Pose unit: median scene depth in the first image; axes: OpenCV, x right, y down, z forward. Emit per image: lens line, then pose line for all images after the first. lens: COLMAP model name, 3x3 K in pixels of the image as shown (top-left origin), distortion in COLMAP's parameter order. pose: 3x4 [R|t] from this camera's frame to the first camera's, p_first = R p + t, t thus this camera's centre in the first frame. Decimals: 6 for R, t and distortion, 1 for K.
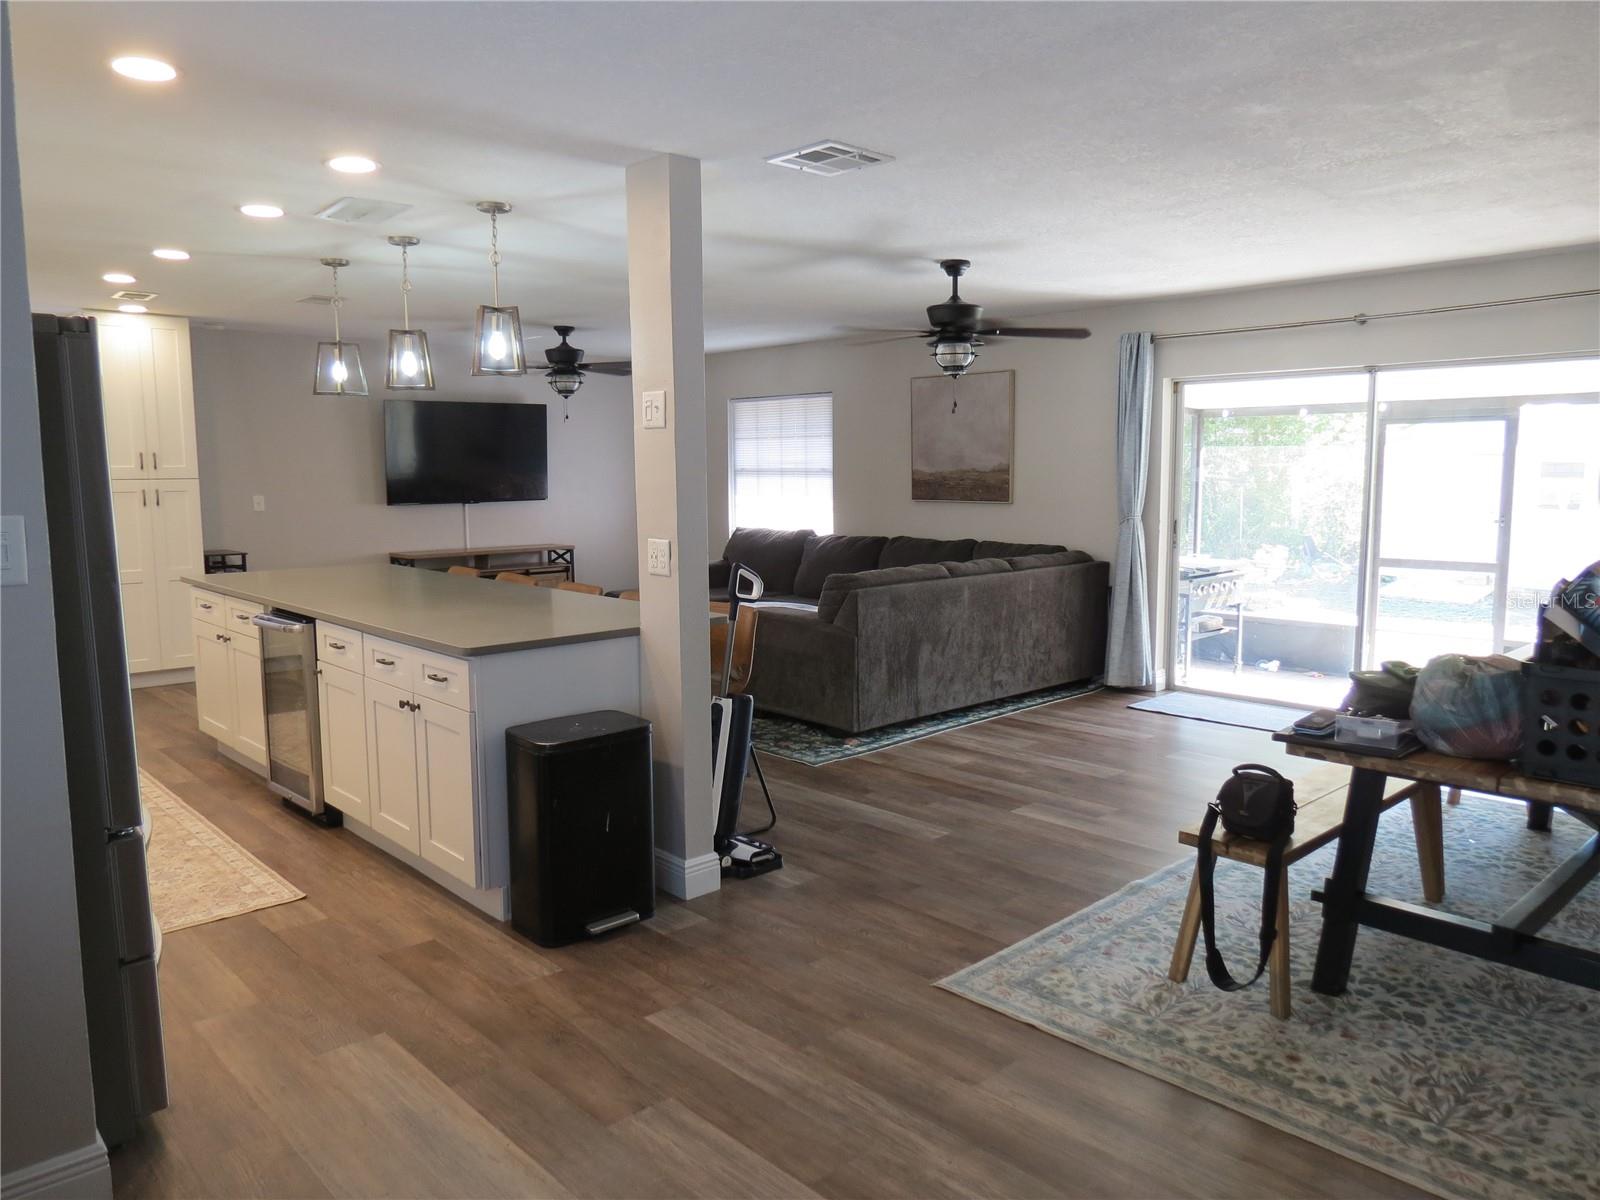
lens RADIAL K [[1128.4, 0, 798.9], [0, 1128.4, 597.6], [0, 0, 1]] dist [-0.035944, 0.012788]
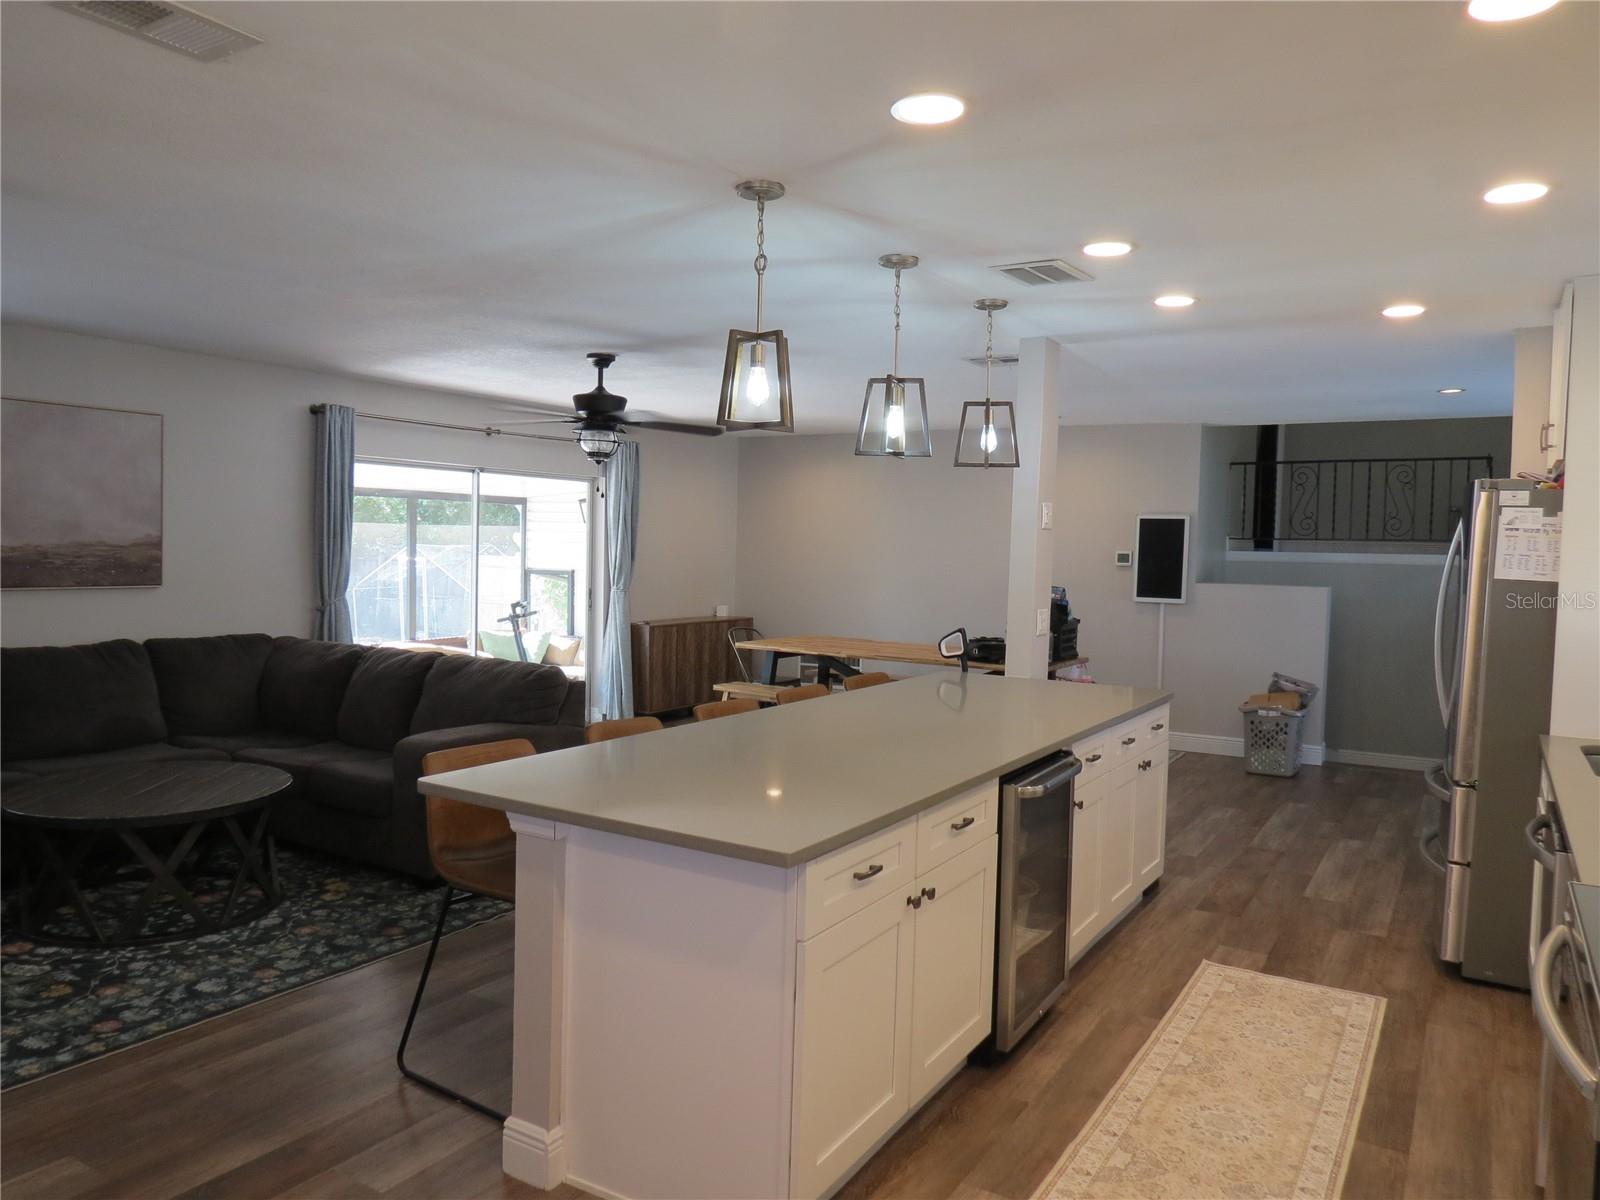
lens RADIAL K [[1128.4, 0, 802.2], [0, 1128.4, 592.0], [0, 0, 1]] dist [-0.035944, 0.012788]
pose [[-0.263474, -0.039445, 0.963860, -0.901324], [0.090185, 0.993781, 0.065322, -0.124578], [-0.960442, 0.104136, -0.258278, 1.069613]]
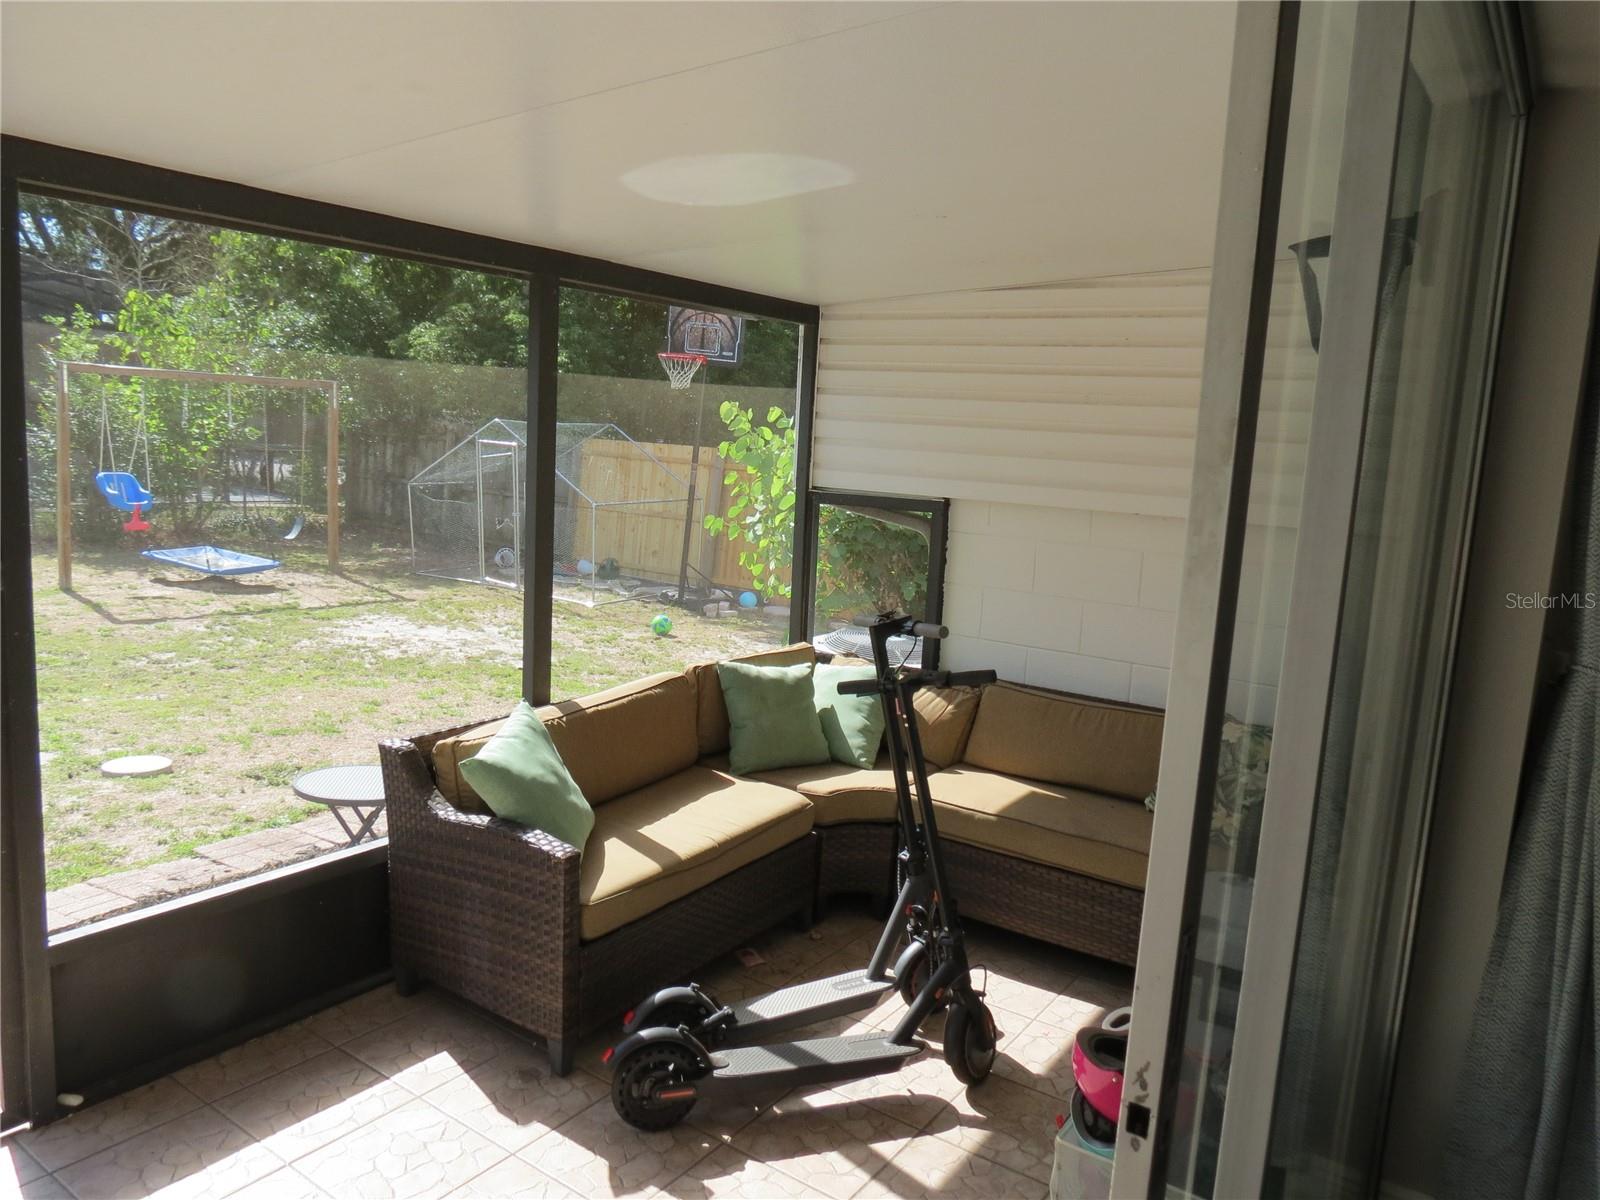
lens RADIAL K [[1128.4, 0, 799.5], [0, 1128.4, 599.5], [0, 0, 1]] dist [-0.035944, 0.012788]
pose [[-0.205573, -0.148549, 0.967302, 0.427552], [0.062081, 0.984442, 0.164375, -0.134656], [-0.976671, 0.093842, -0.193153, 1.192526]]
